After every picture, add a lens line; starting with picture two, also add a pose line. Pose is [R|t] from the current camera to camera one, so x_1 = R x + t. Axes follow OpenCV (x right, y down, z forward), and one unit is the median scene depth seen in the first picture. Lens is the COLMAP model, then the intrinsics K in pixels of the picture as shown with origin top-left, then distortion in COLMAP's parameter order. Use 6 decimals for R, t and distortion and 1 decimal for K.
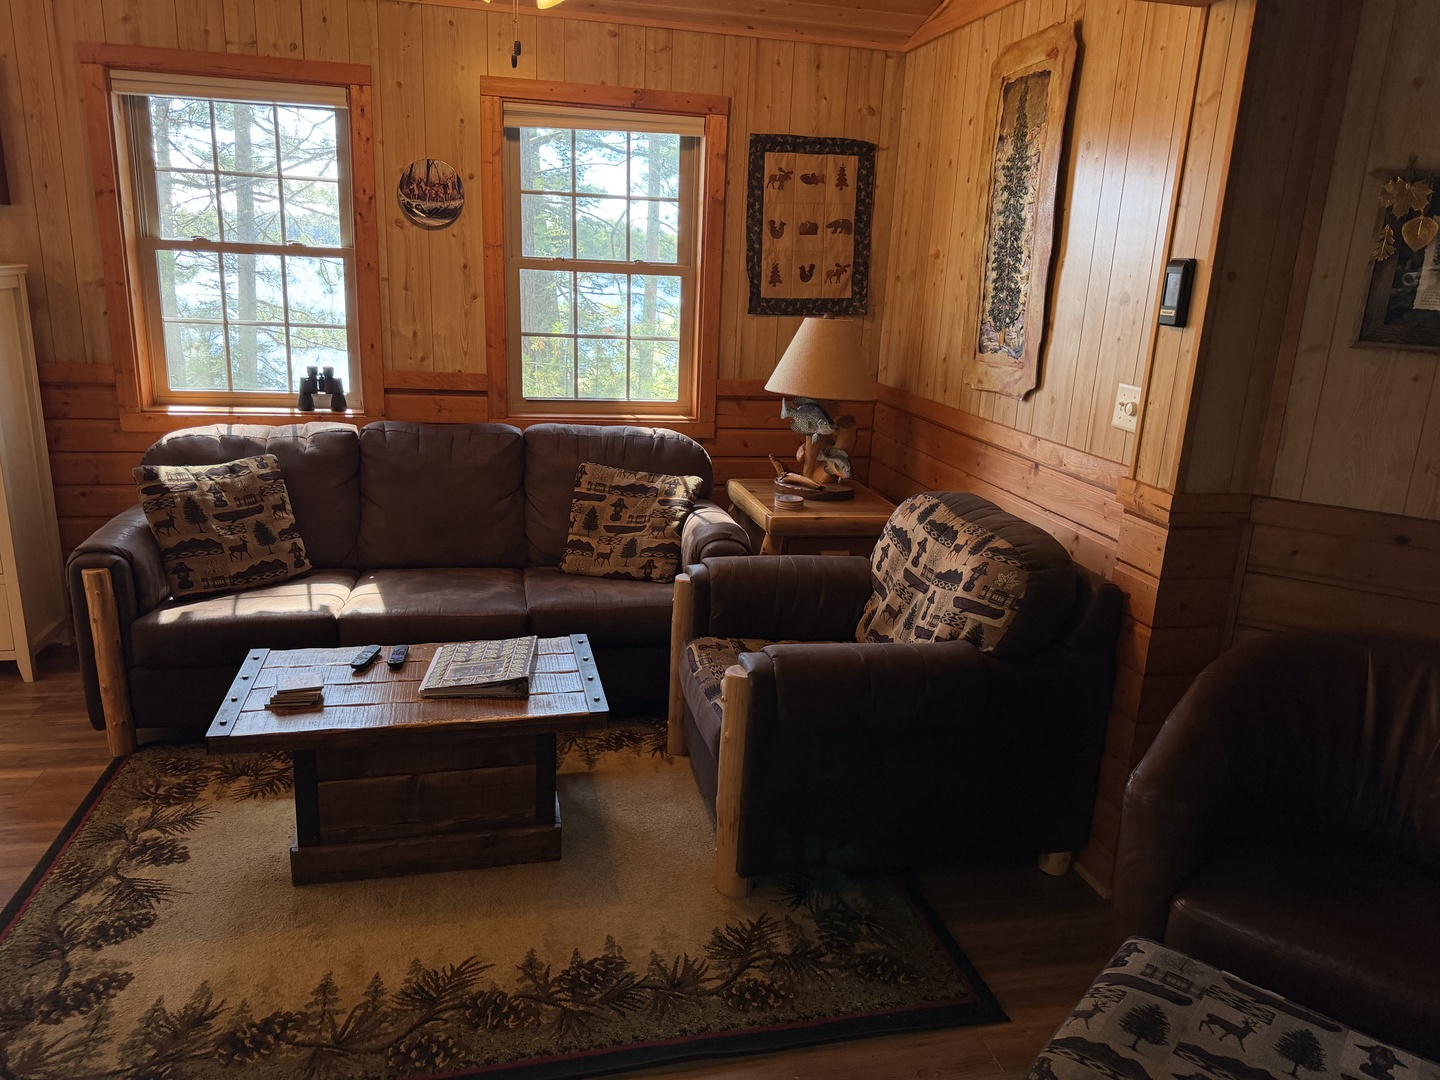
lens RADIAL K [[1009.5, 0, 723.5], [0, 1009.5, 539.2], [0, 0, 1]] dist [0.120627, -0.207095]
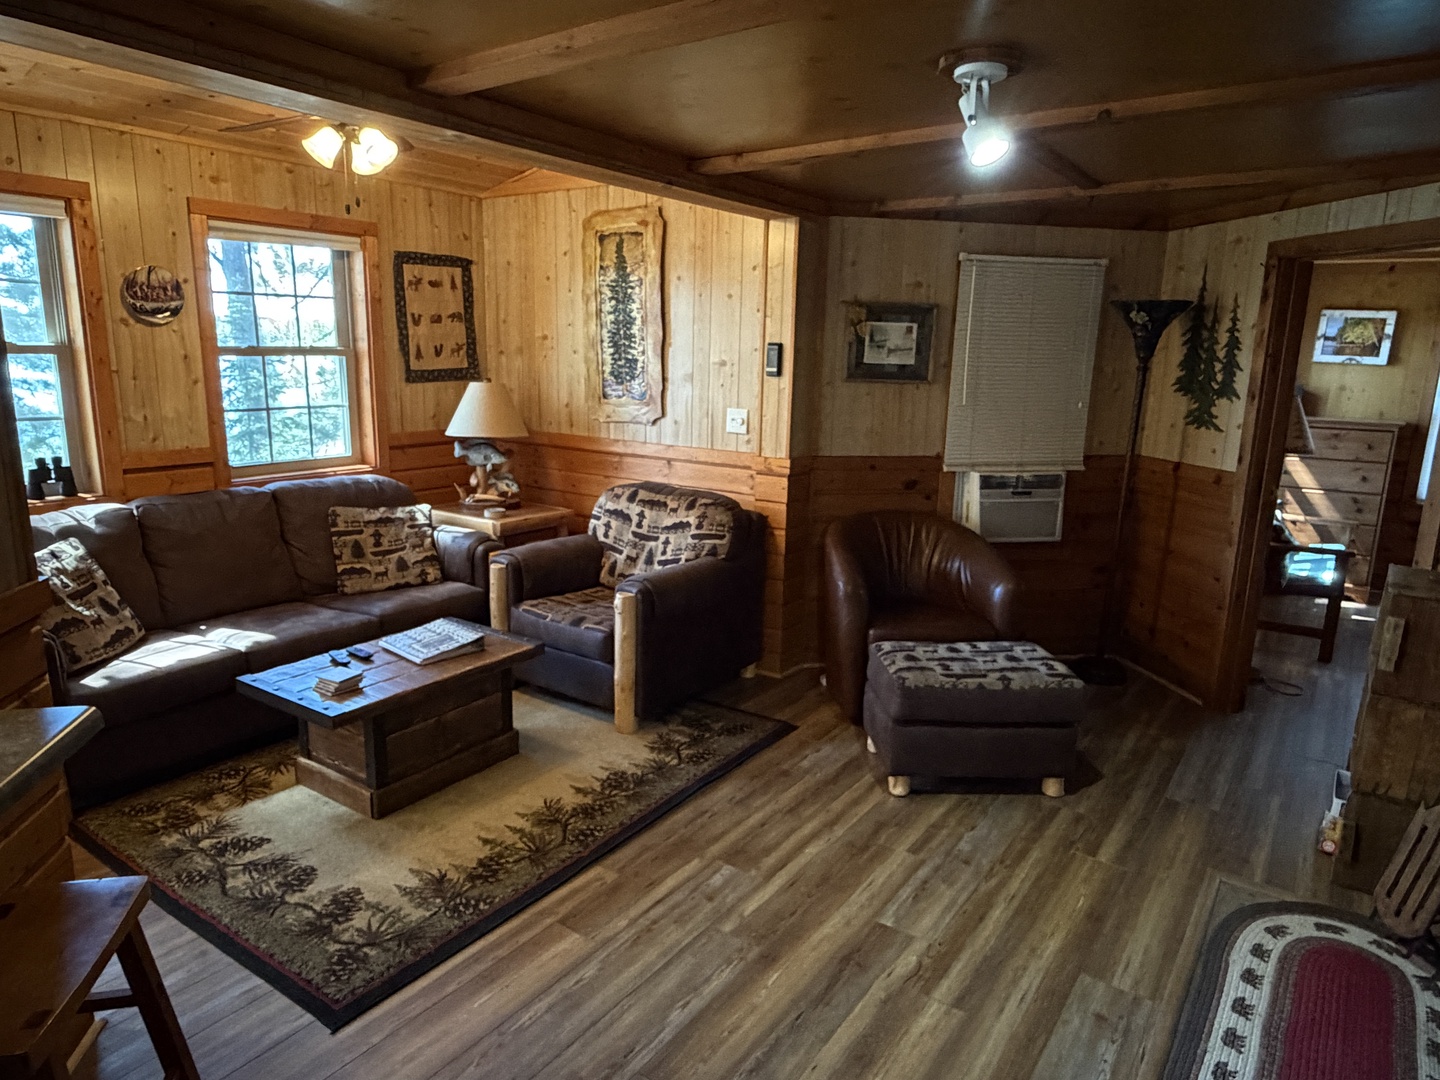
lens RADIAL K [[910.6, 0, 718.3], [0, 910.6, 556.0], [0, 0, 1]] dist [-0.004296, -0.005157]
pose [[0.738404, -0.178665, 0.650260, -0.601067], [0.188491, 0.980513, 0.055364, 0.011641], [-0.647480, 0.081688, 0.757691, -0.169910]]
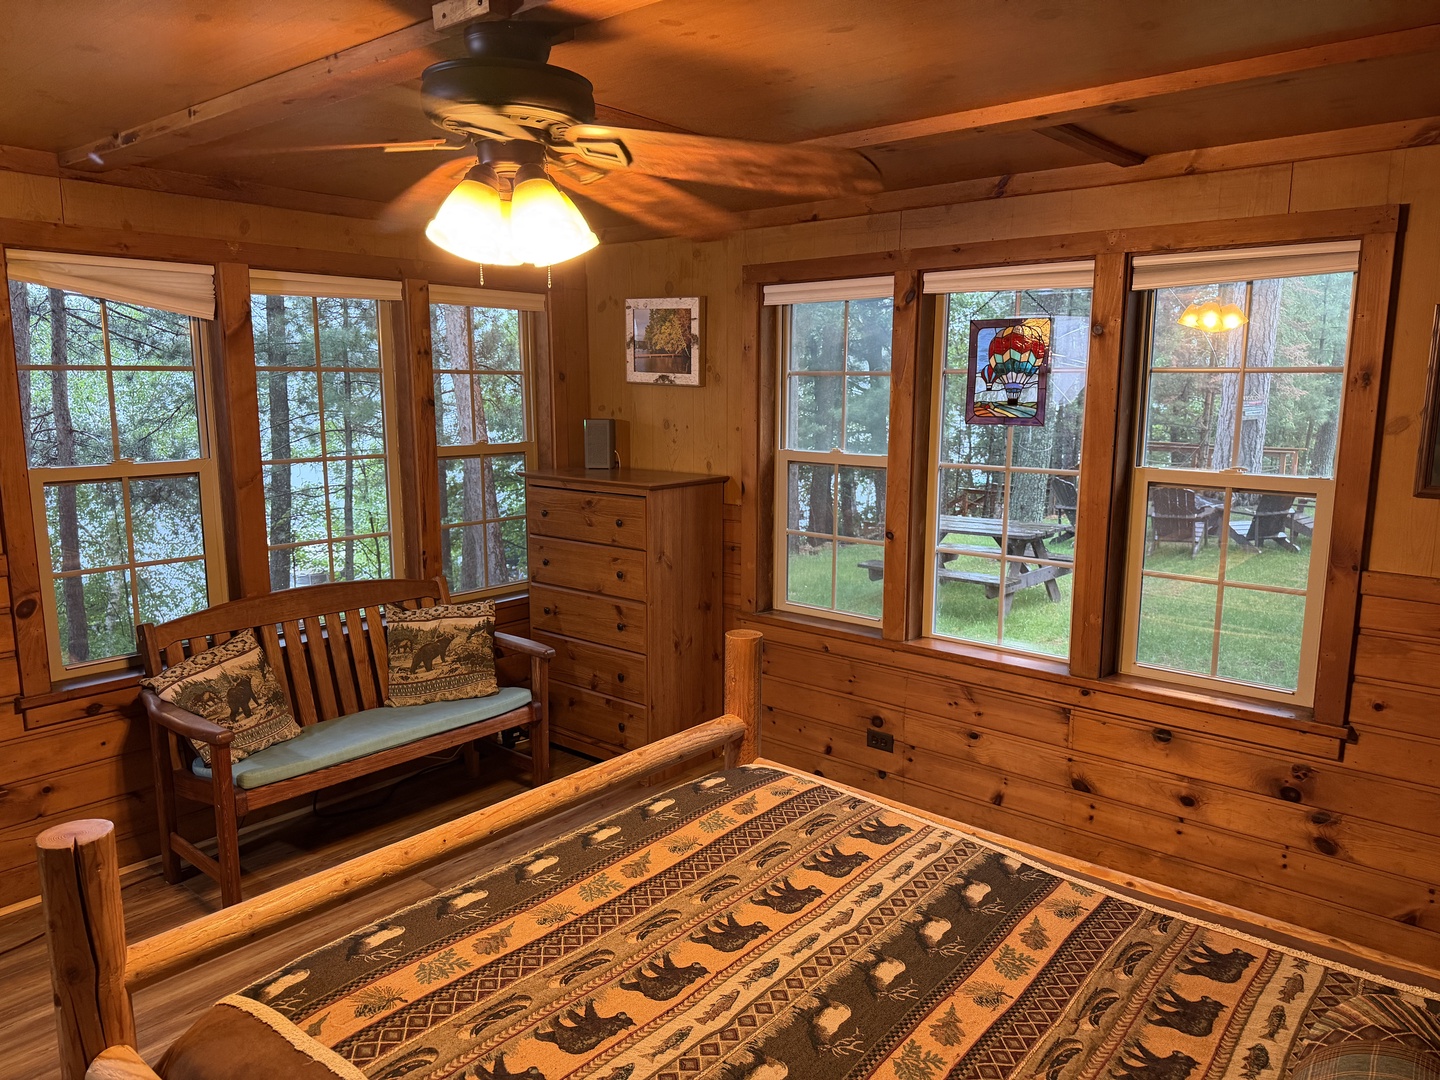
lens RADIAL K [[1009.5, 0, 723.5], [0, 1009.5, 539.2], [0, 0, 1]] dist [0.120627, -0.207095]
pose [[0.796816, -0.134305, 0.589107, 0.988215], [0.188890, 0.981485, -0.031730, 0.226940], [-0.573938, 0.136560, 0.807432, -0.700299]]
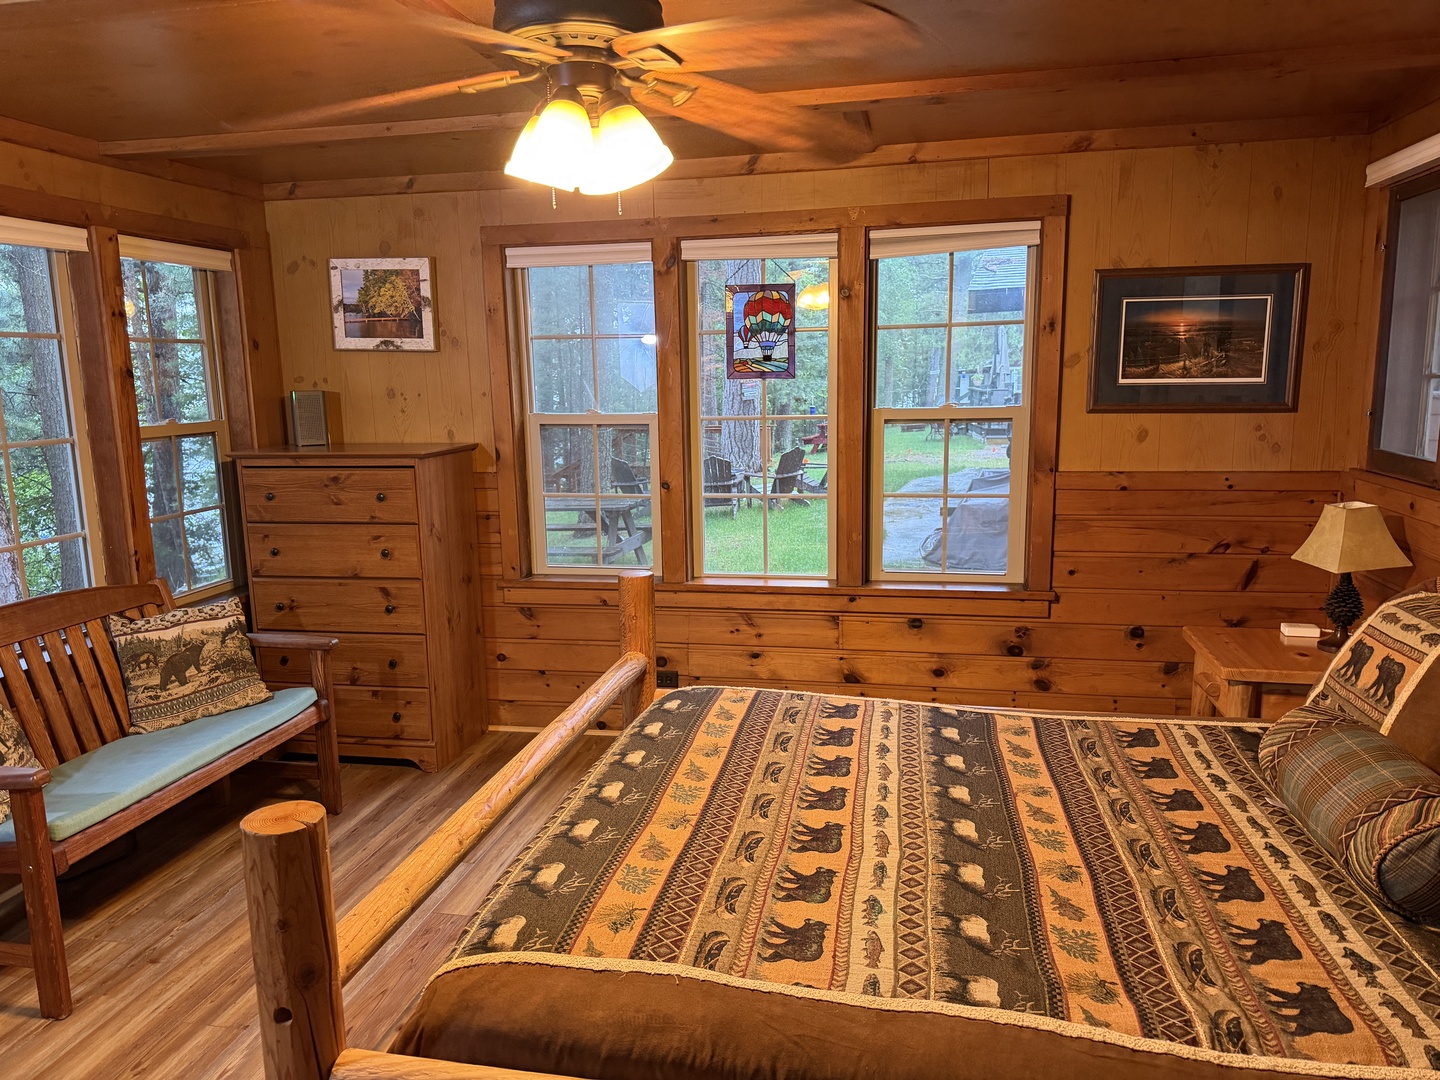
lens RADIAL K [[998.9, 0, 736.2], [0, 998.9, 536.1], [0, 0, 1]] dist [0.142537, -0.202572]
pose [[0.407876, -0.199825, 0.890903, 0.752615], [0.276856, 0.956885, 0.087873, 0.197493], [-0.870051, 0.210810, 0.445613, -0.489789]]
